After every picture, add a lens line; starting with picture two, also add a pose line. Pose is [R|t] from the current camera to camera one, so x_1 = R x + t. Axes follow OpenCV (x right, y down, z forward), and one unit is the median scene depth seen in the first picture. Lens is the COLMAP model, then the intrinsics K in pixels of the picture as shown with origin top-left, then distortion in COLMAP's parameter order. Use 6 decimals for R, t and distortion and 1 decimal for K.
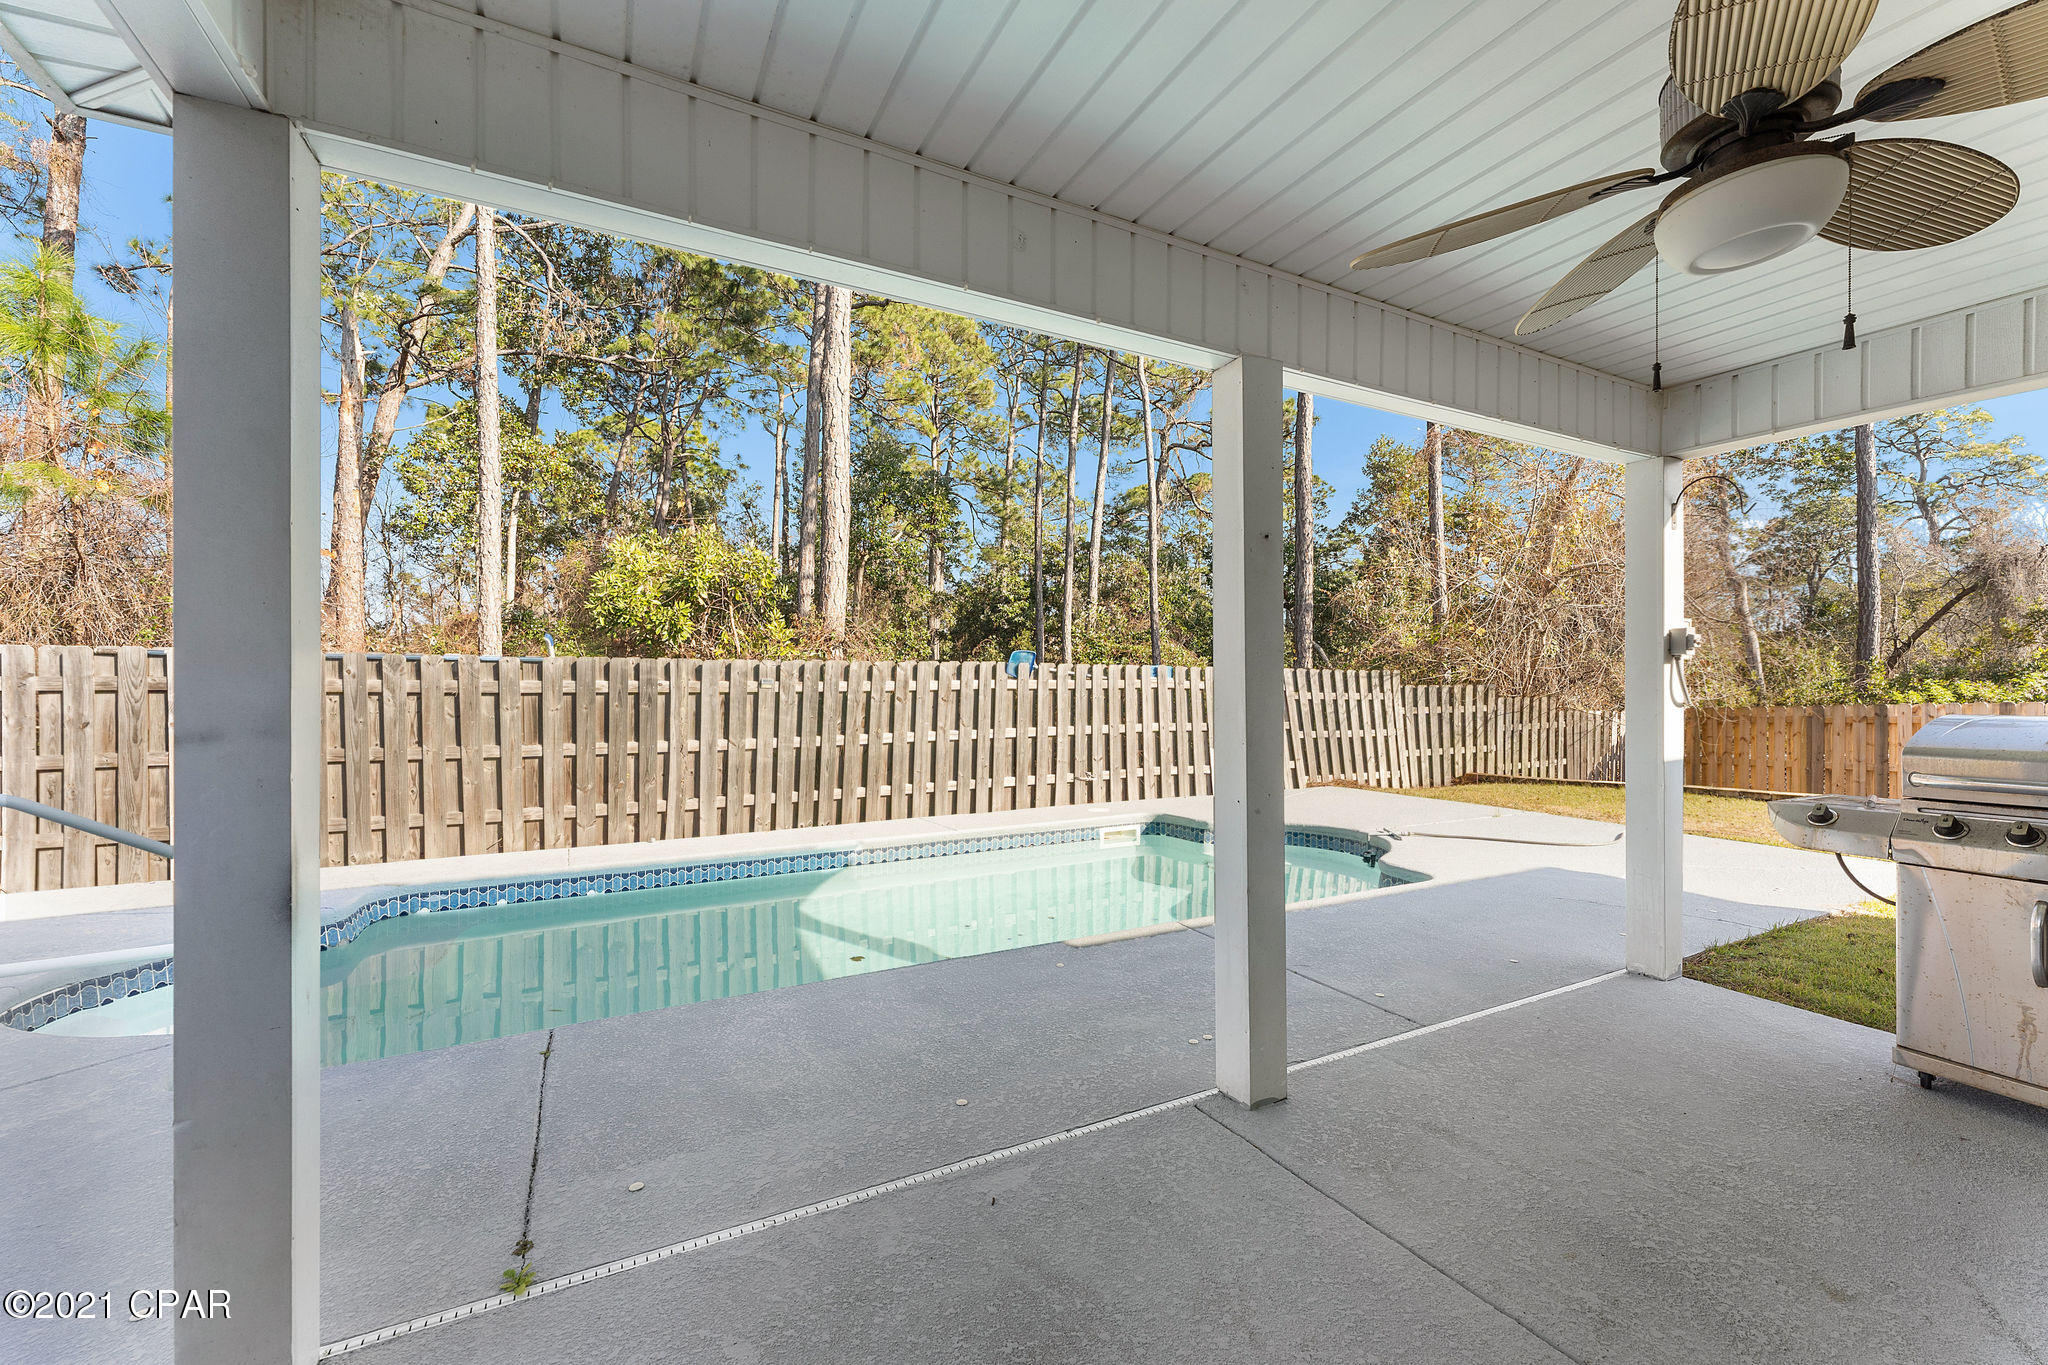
lens RADIAL K [[826.4, 0, 1022.5], [0, 826.4, 673.9], [0, 0, 1]] dist [0.001107, 0.000092]
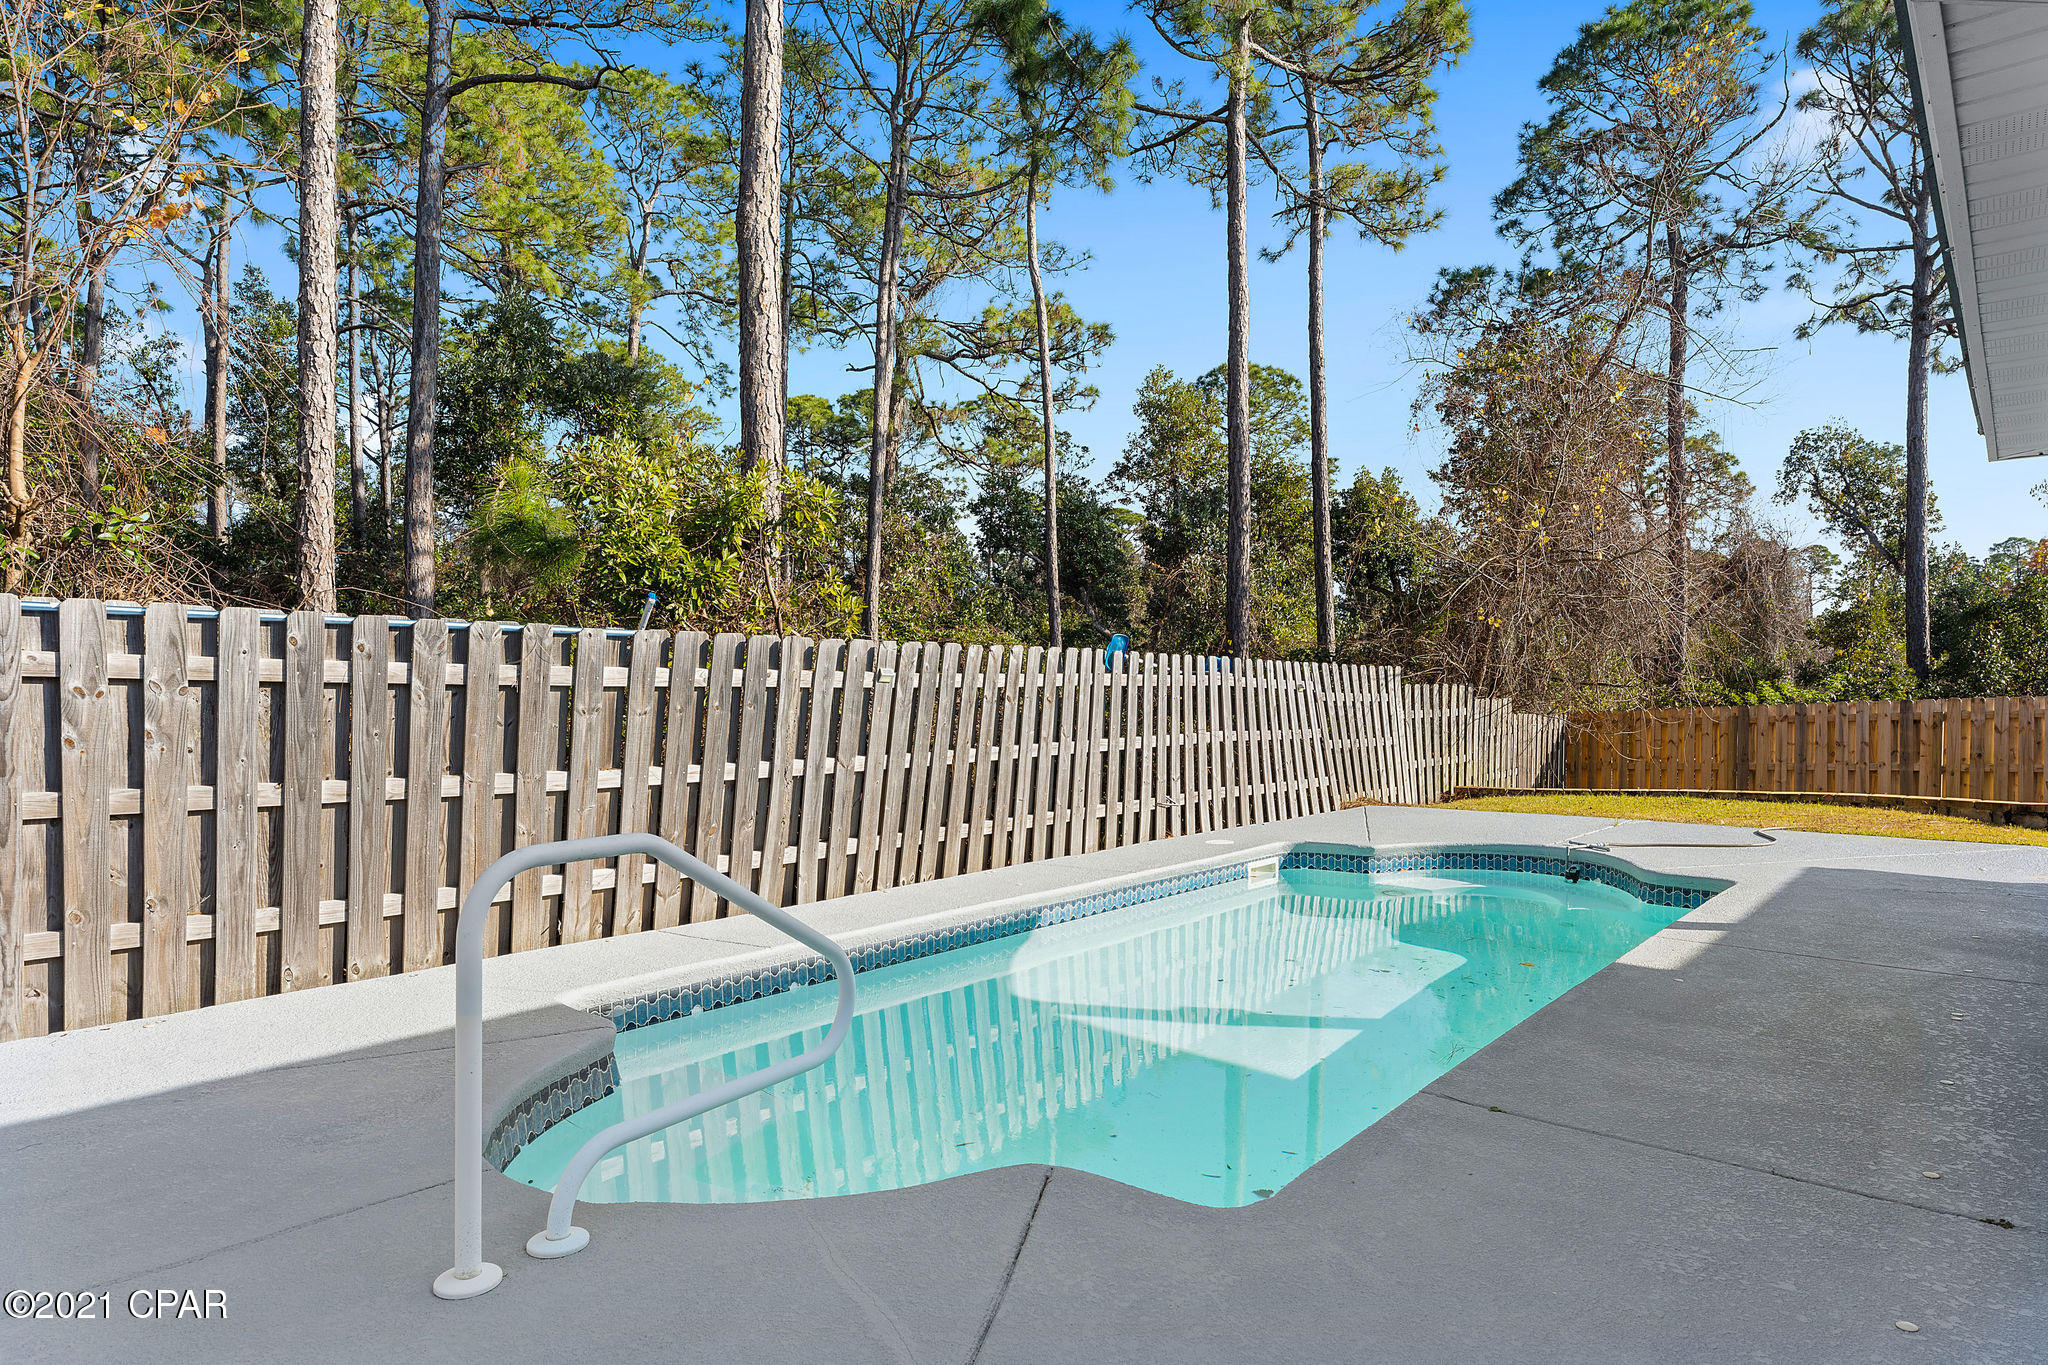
lens RADIAL K [[1213.1, 0, 1029.4], [0, 1213.1, 691.8], [0, 0, 1]] dist [-0.006203, -0.000489]
pose [[0.920681, -0.001814, 0.390312, -0.468580], [-0.002550, 0.999940, 0.010664, 0.011473], [-0.390308, -0.010813, 0.920621, 0.024003]]
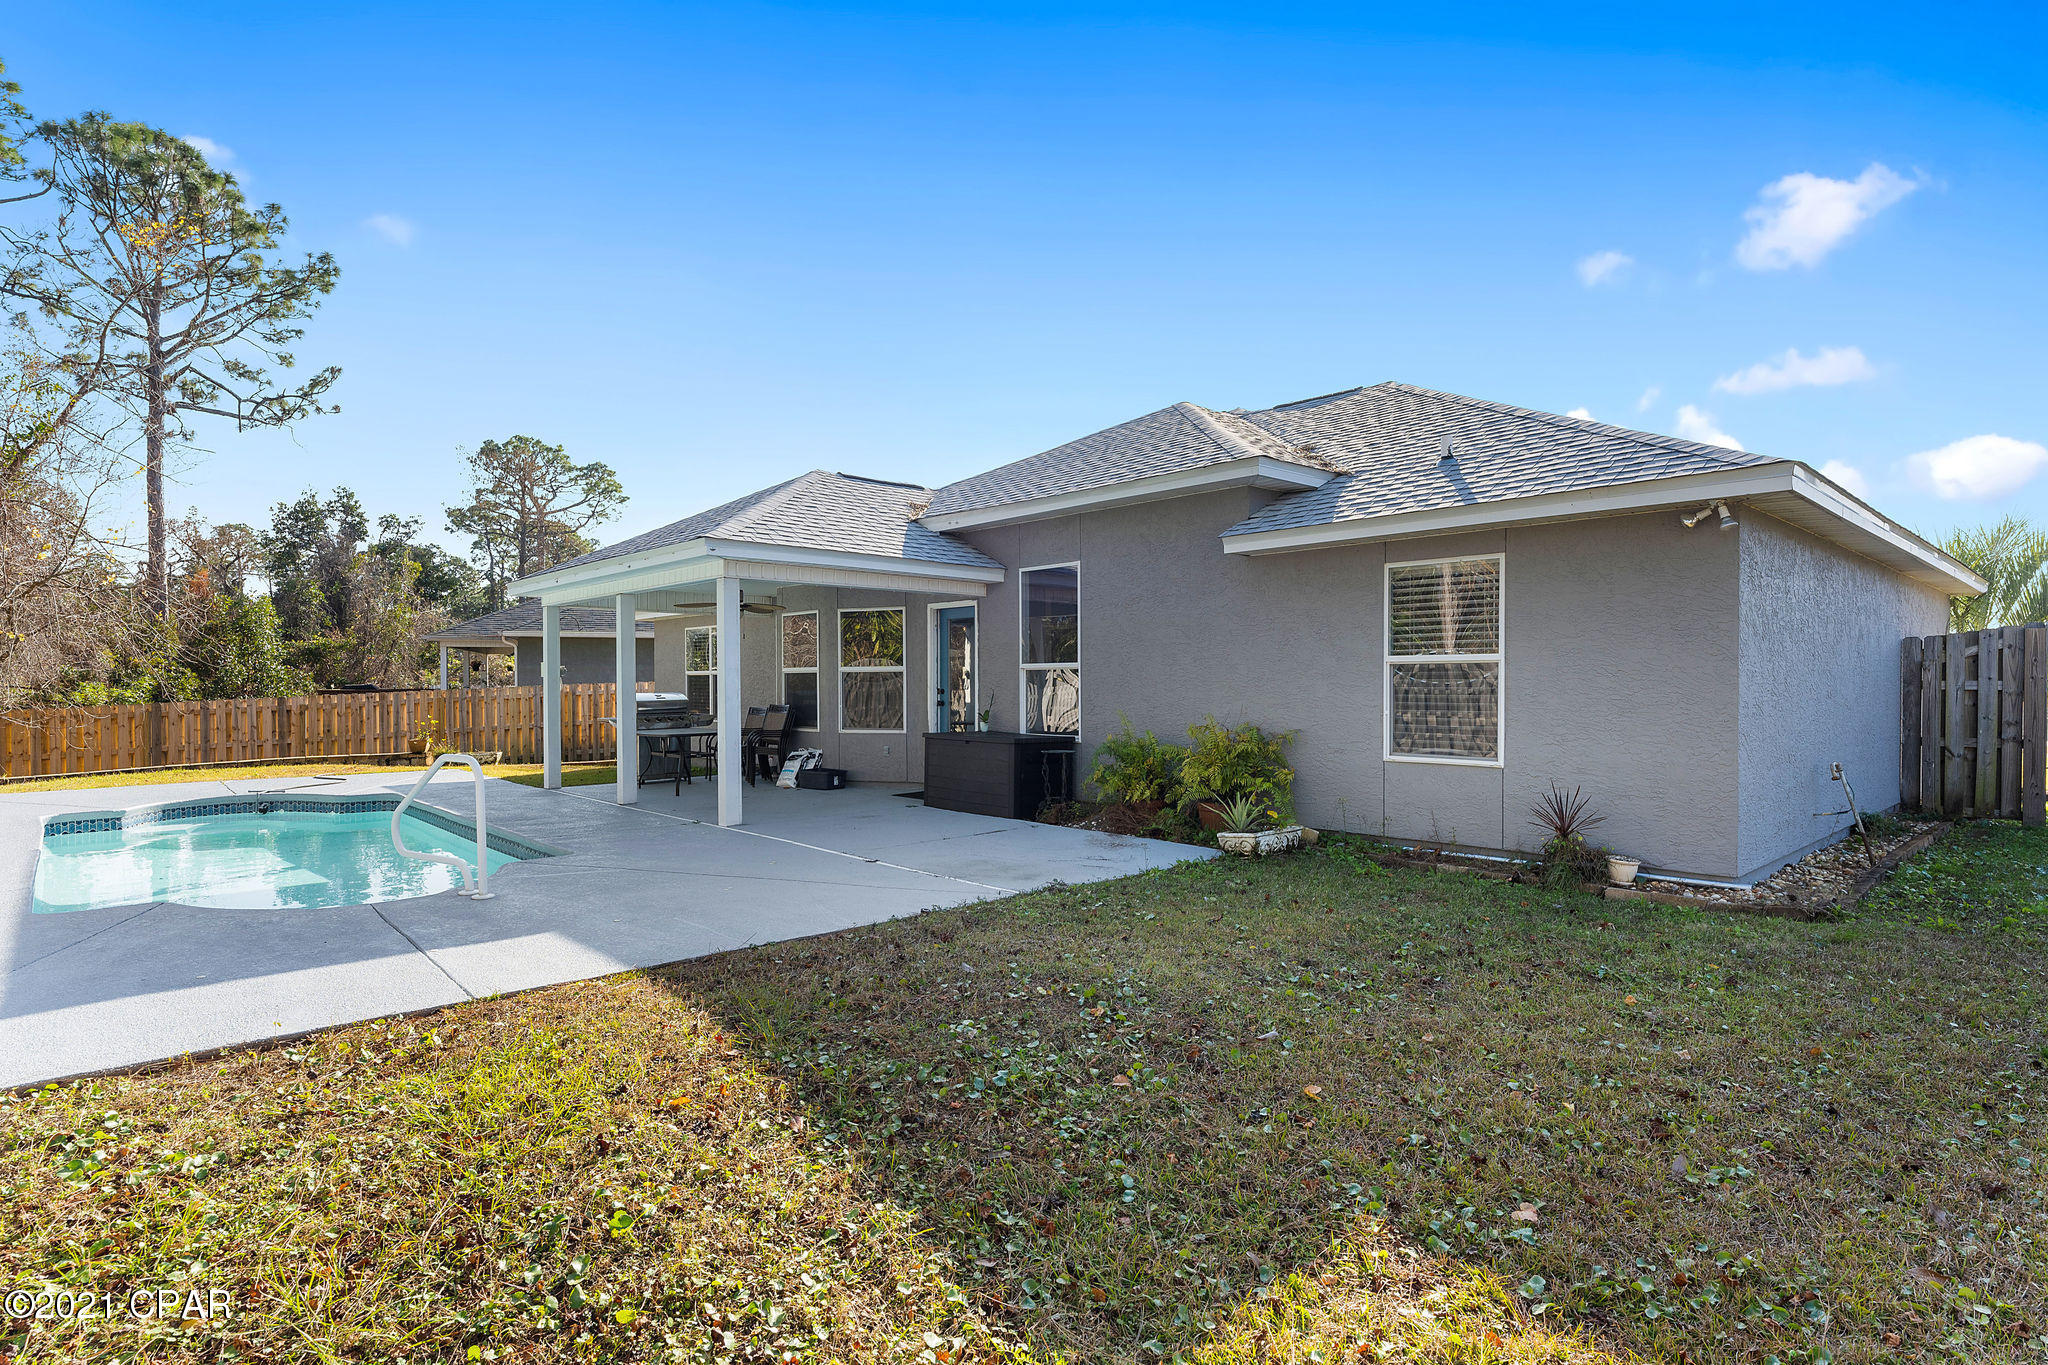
lens RADIAL K [[1045.7, 0, 1023.6], [0, 1045.7, 688.8], [0, 0, 1]] dist [-0.000043, -0.000037]
pose [[-0.264125, -0.007809, 0.964457, -1.250160], [-0.004642, 0.999966, 0.006825, -0.002291], [-0.964477, -0.002674, -0.264152, 0.157767]]
